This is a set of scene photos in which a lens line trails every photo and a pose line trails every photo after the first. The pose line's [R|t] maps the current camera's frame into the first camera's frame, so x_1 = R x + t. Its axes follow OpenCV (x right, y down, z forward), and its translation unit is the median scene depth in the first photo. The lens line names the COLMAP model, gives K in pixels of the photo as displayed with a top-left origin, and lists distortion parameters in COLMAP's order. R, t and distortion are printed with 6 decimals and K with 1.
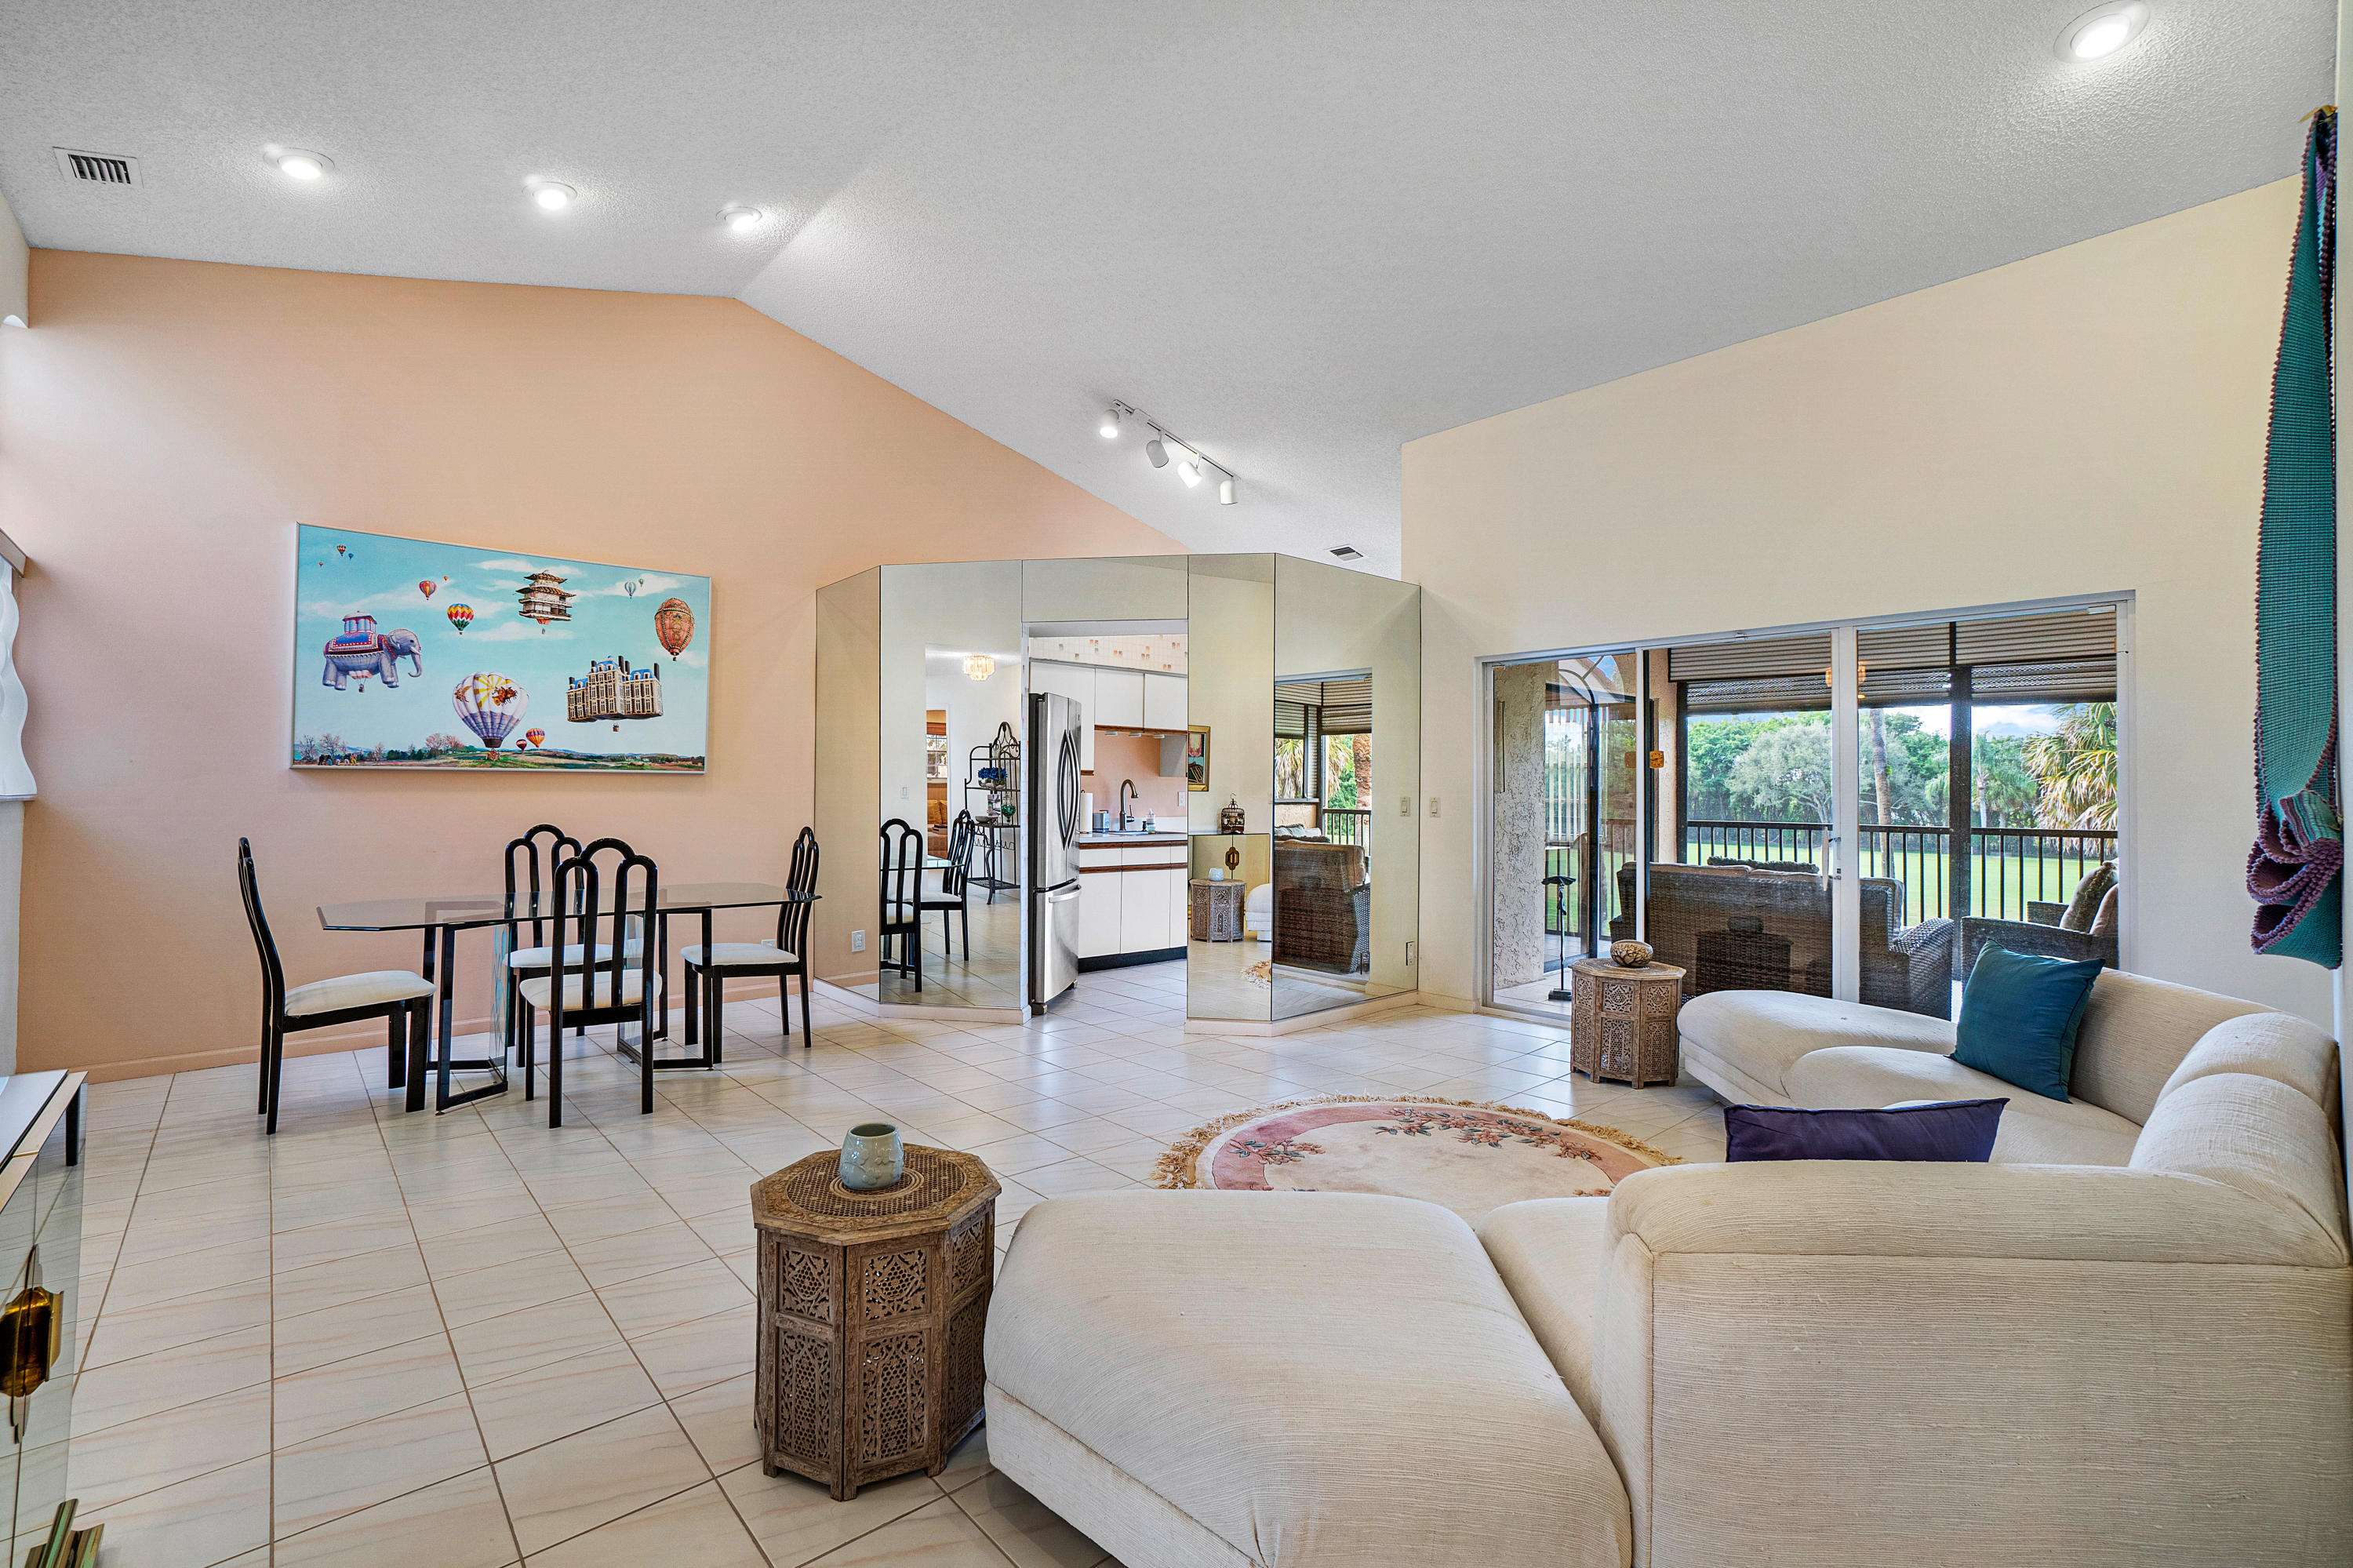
lens RADIAL K [[1021.6, 0, 1177.2], [0, 1021.6, 779.1], [0, 0, 1]] dist [-0.000014, 0.000011]
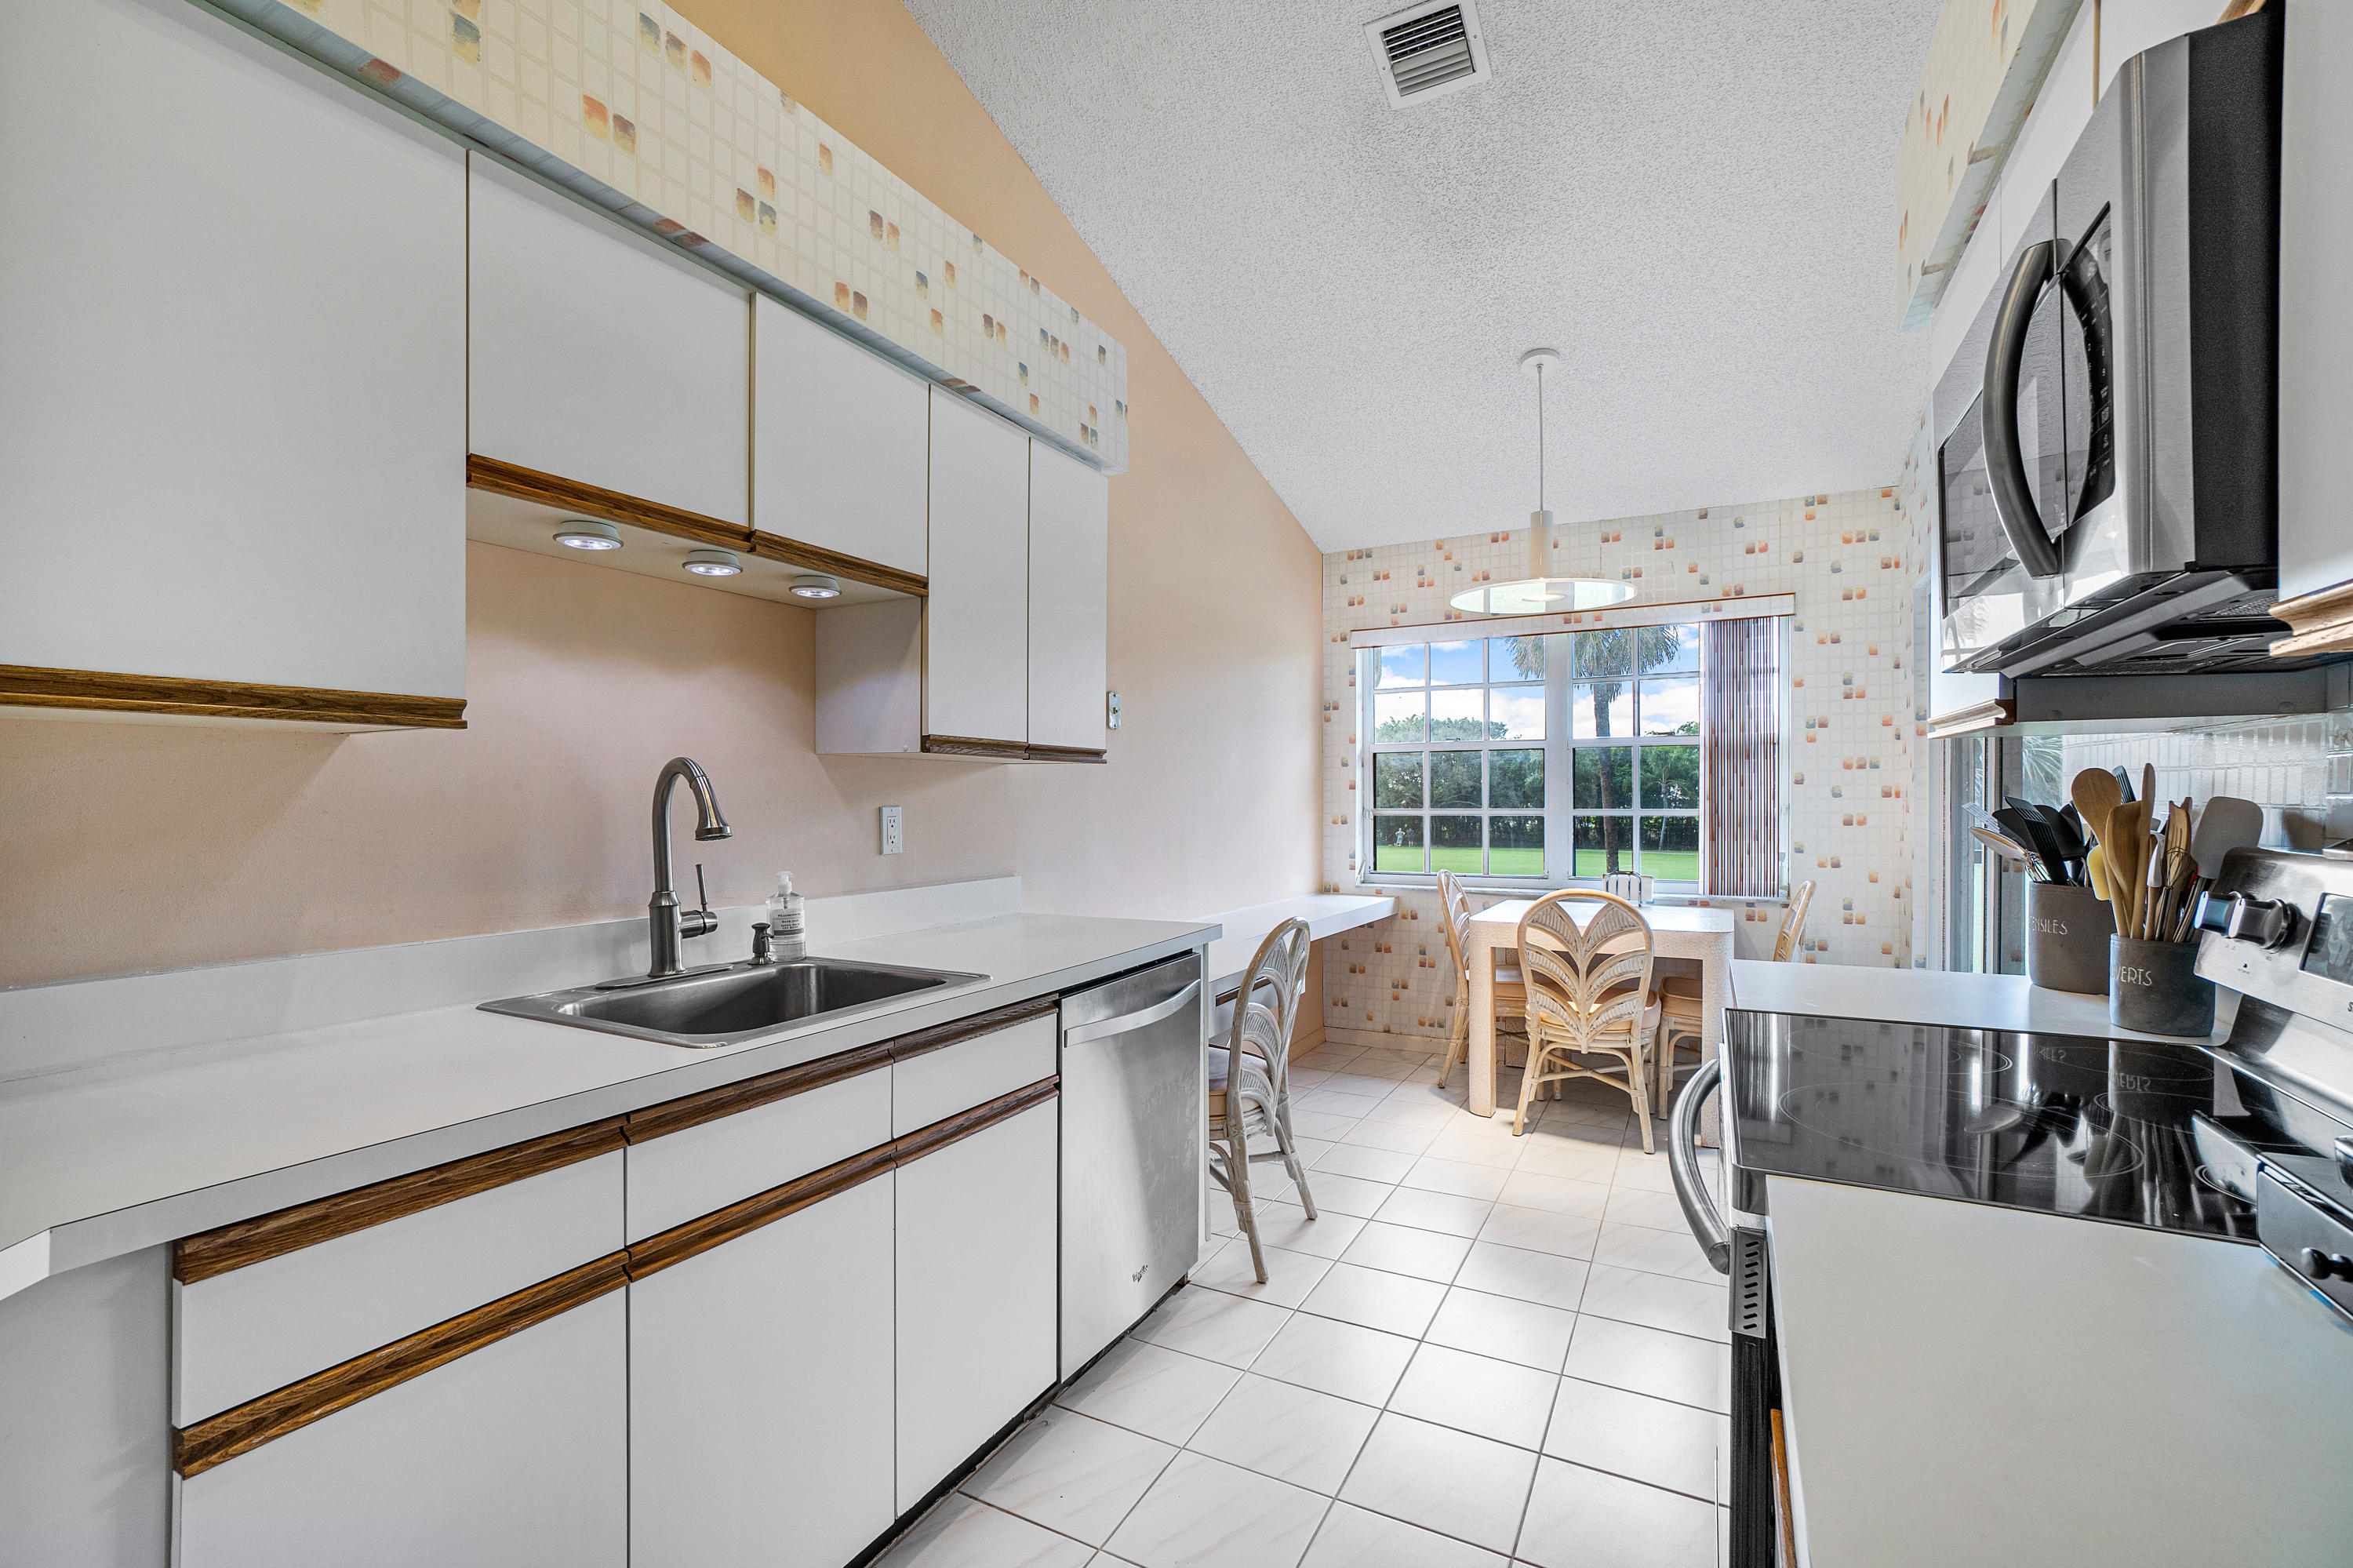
lens RADIAL K [[1021.6, 0, 1171.9], [0, 1021.6, 798.1], [0, 0, 1]] dist [-0.000014, 0.000011]
pose [[0.937606, -0.010055, 0.347553, -0.024350], [0.007190, 0.999929, 0.009532, 0.007634], [-0.347624, -0.006438, 0.937612, 0.733021]]
